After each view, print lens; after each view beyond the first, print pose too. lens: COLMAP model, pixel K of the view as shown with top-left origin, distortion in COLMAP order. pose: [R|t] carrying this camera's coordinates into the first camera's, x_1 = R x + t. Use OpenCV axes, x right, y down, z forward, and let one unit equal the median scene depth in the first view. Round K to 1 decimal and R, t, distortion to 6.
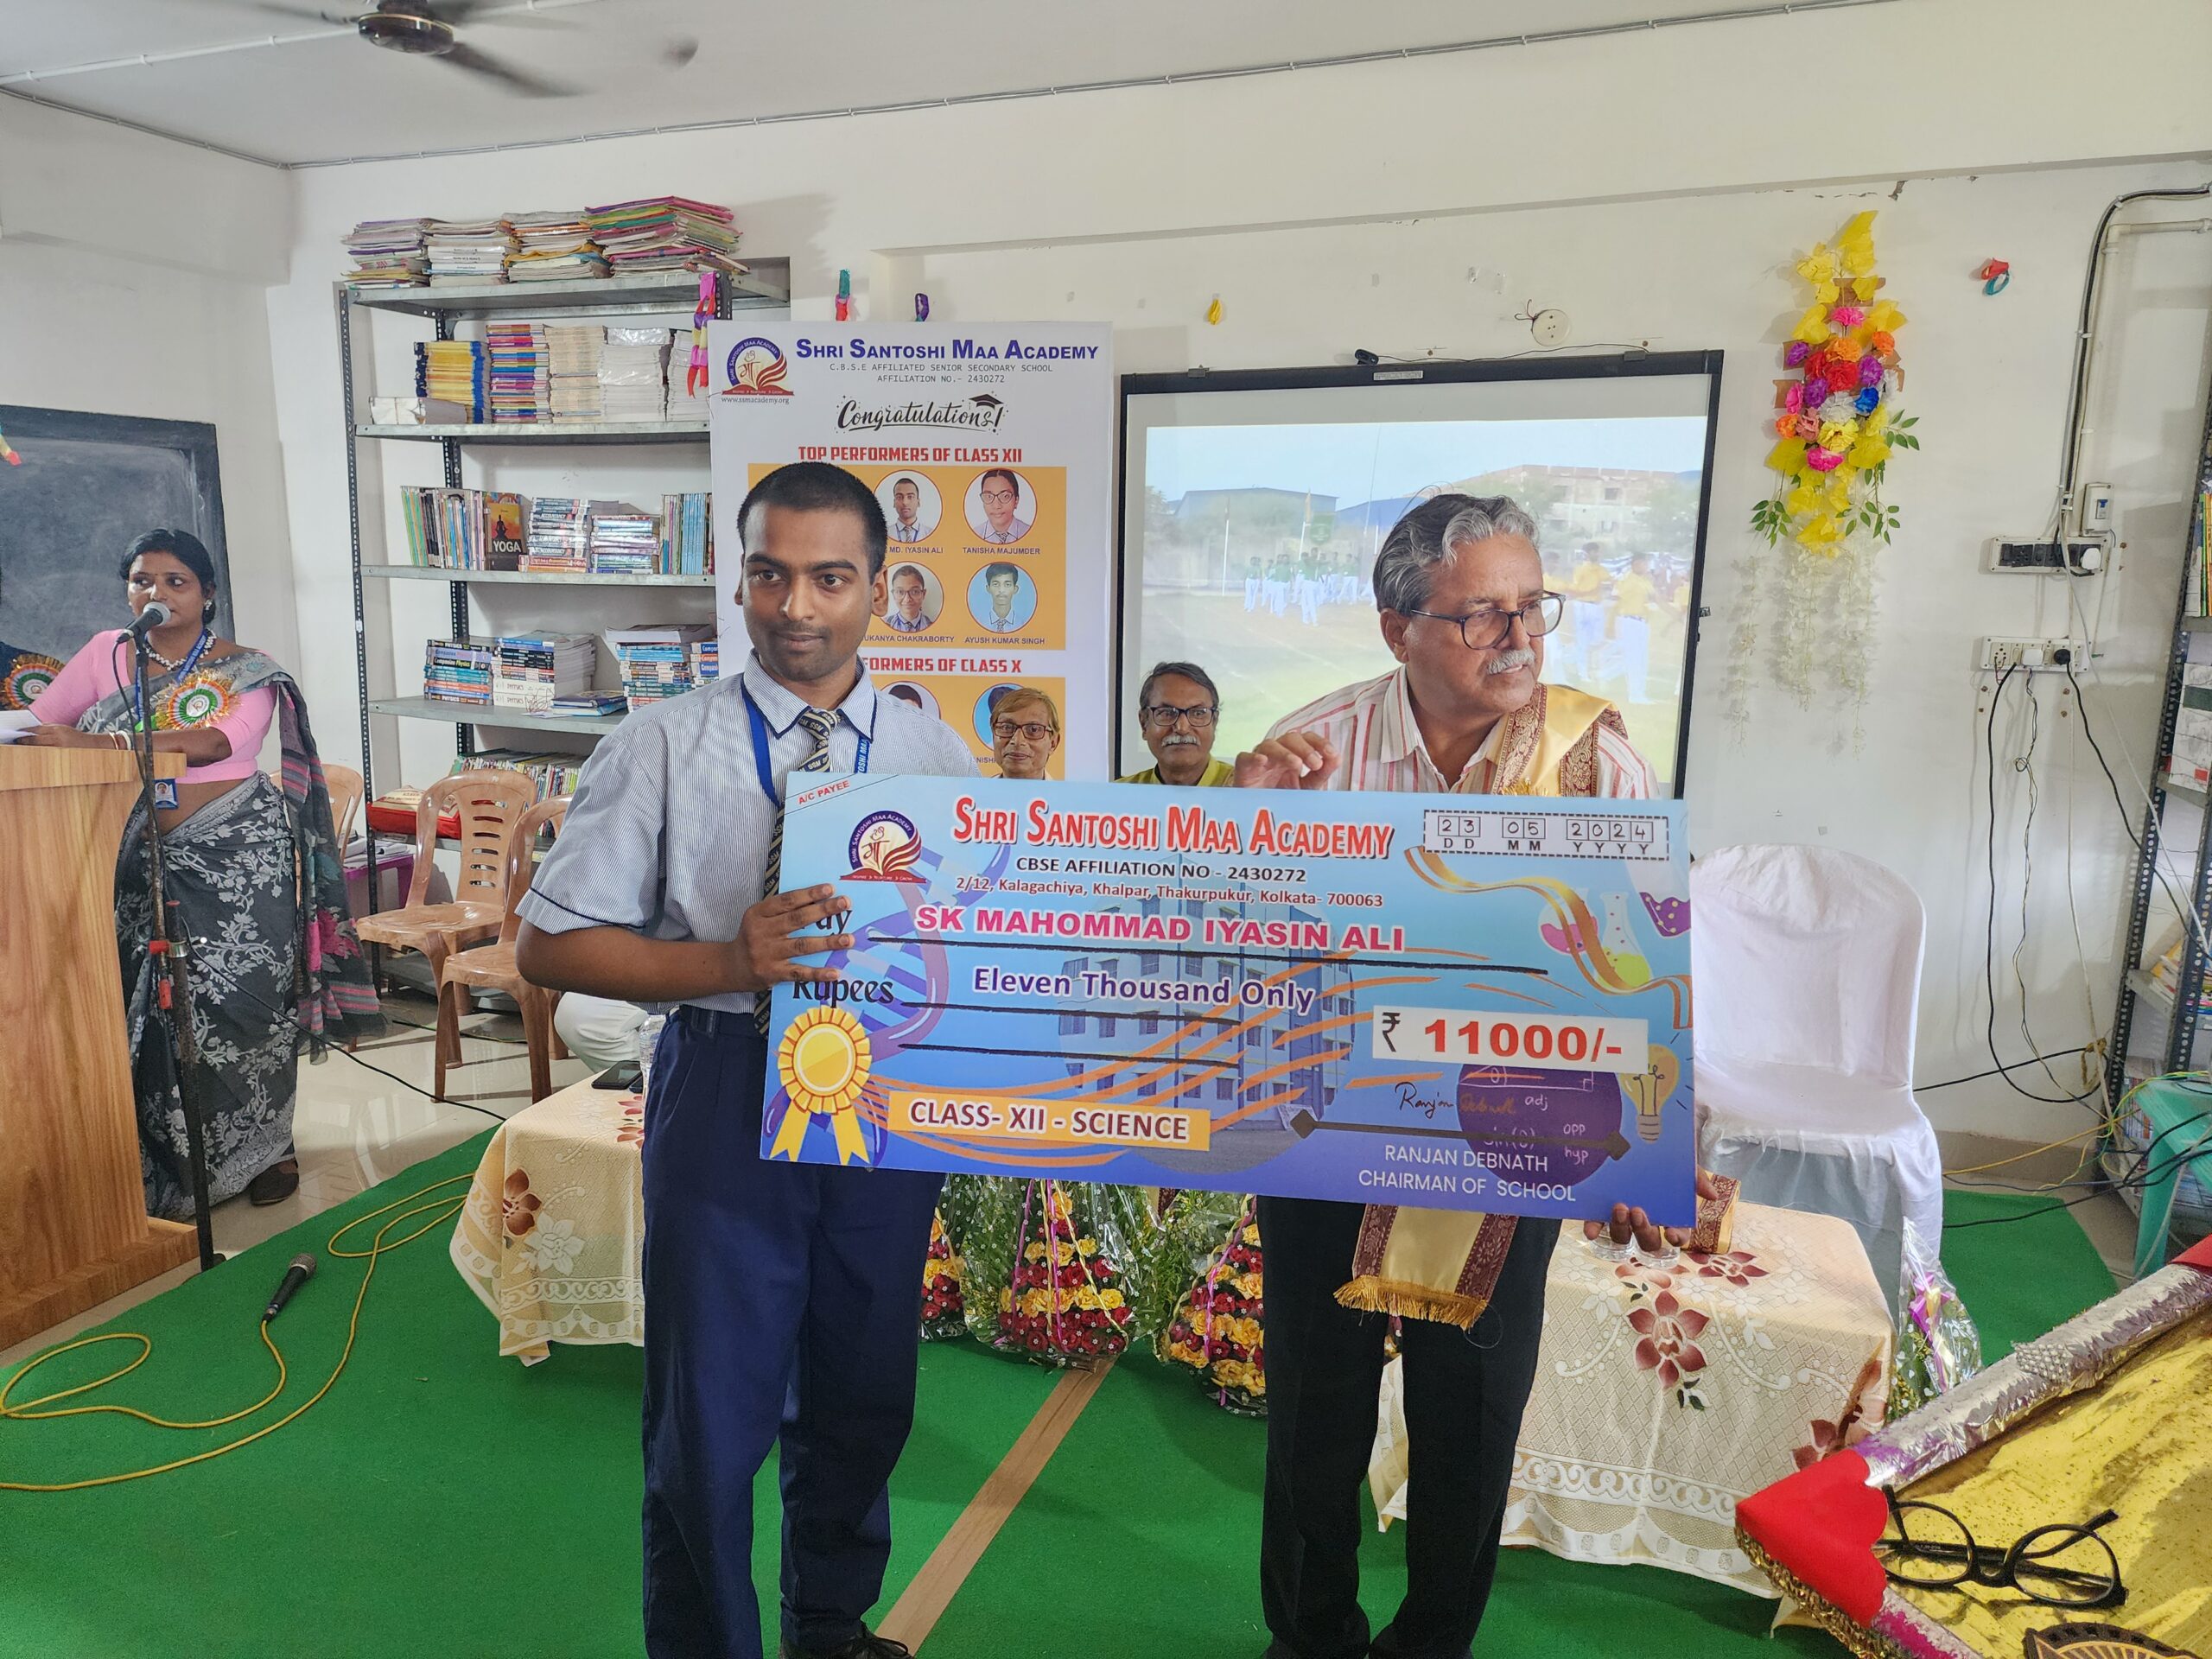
lens RADIAL K [[1508.9, 0, 1079.2], [0, 1508.9, 838.3], [0, 0, 1]] dist [0.066937, -0.062898]
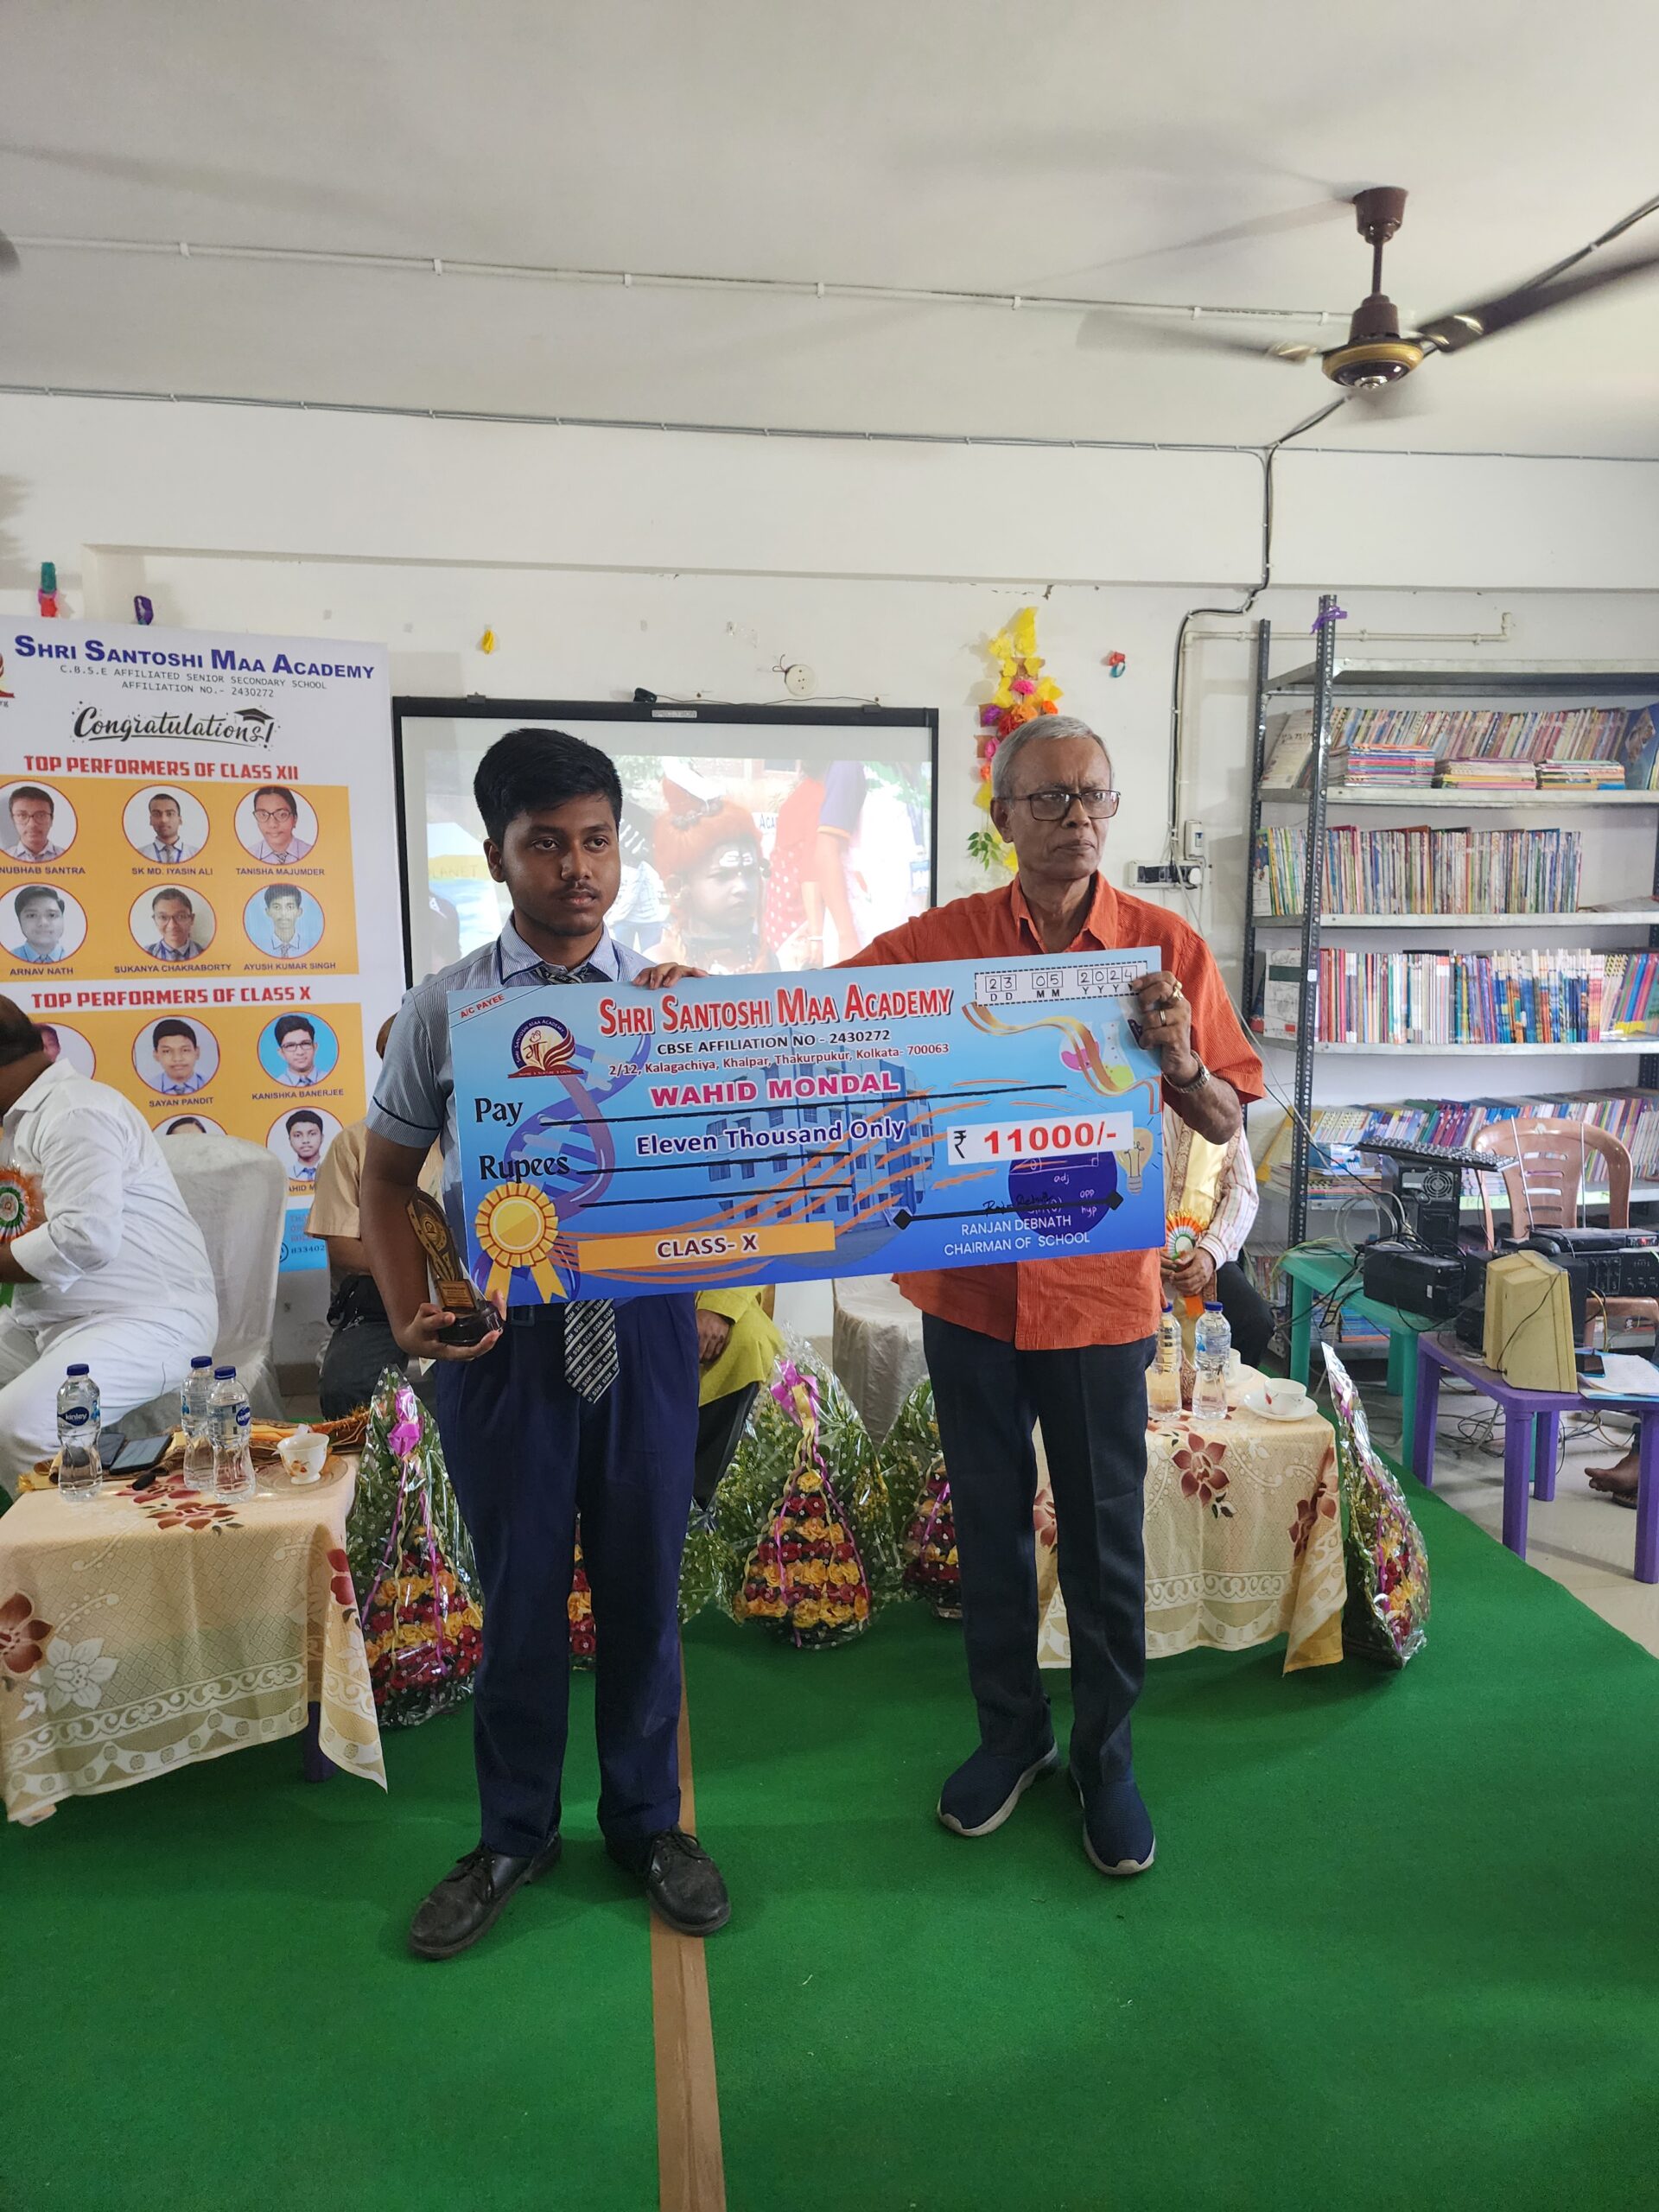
lens RADIAL K [[1482.3, 0, 856.0], [0, 1482.3, 1107.9], [0, 0, 1]] dist [0.024096, -0.002609]
pose [[0.861196, -0.081787, 0.501649, -0.219279], [0.103946, 0.994449, -0.016316, 0.008594], [-0.497530, 0.066196, 0.864918, 0.026634]]
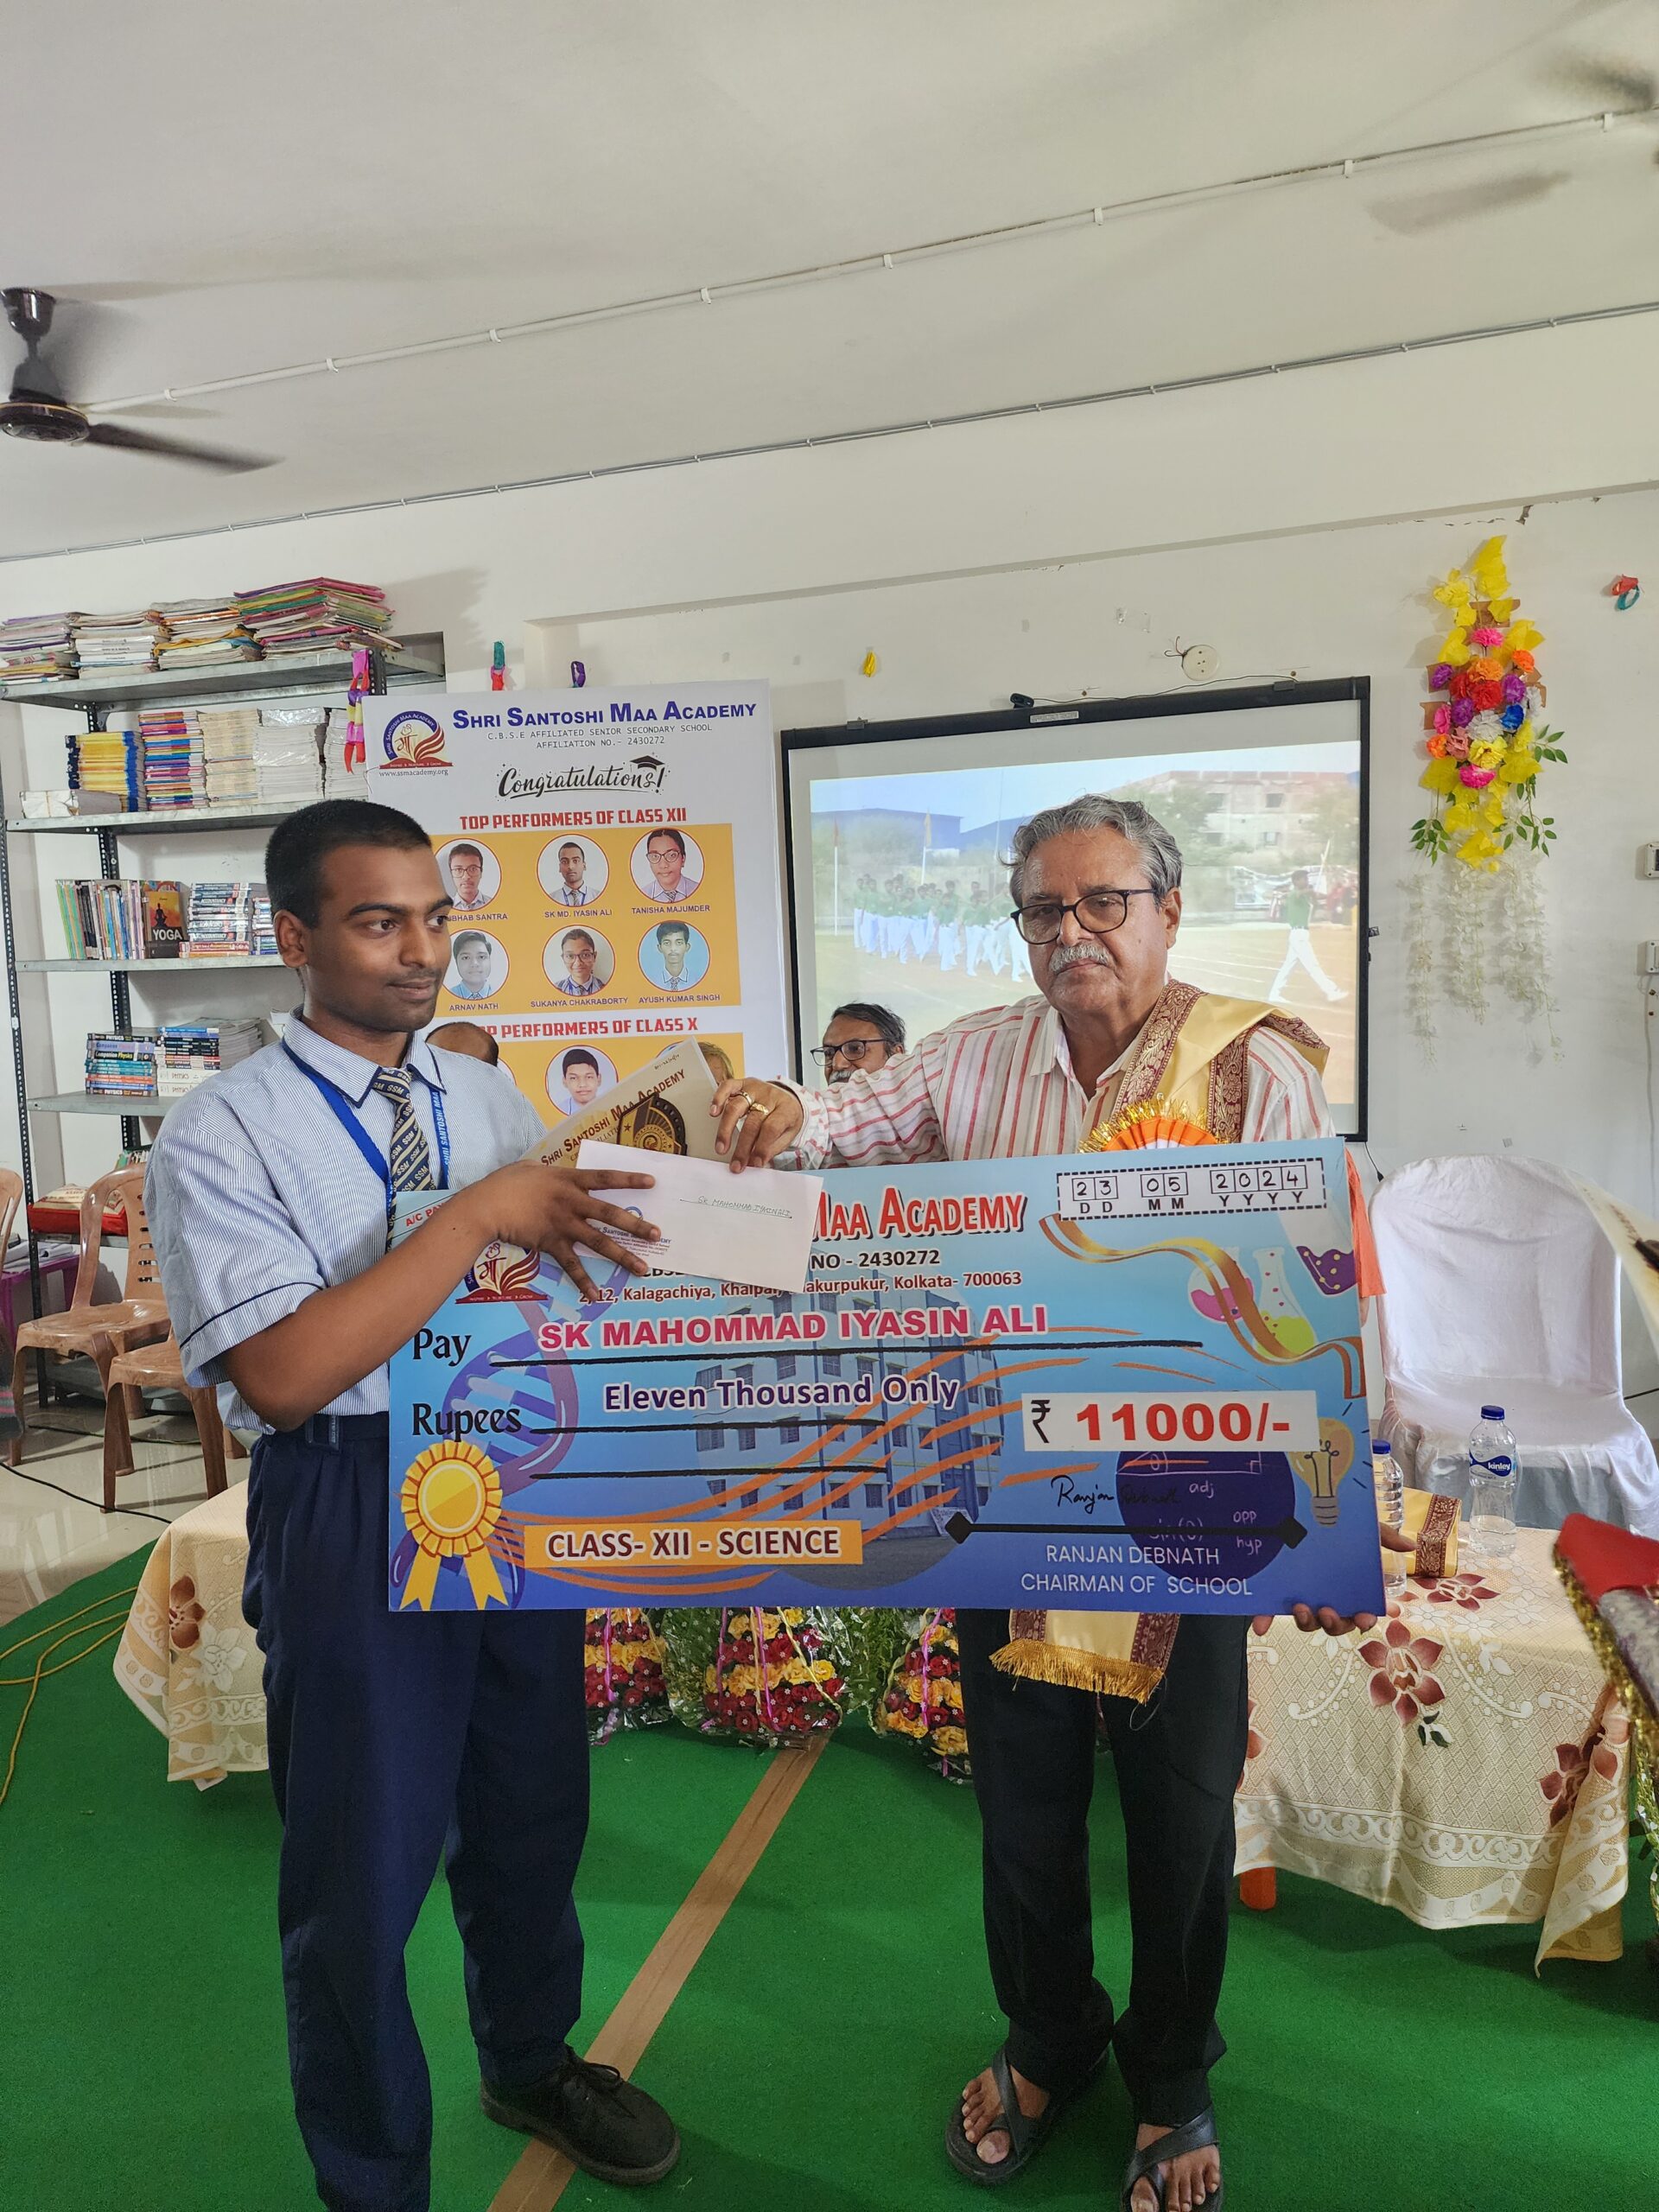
lens RADIAL K [[1508.9, 0, 819.7], [0, 1508.9, 1105.4], [0, 0, 1]] dist [0.066937, -0.062898]
pose [[0.997736, -0.057172, 0.035423, 0.003717], [0.059339, 0.996219, -0.063463, 0.006628], [-0.031660, 0.065421, 0.997355, 0.015984]]
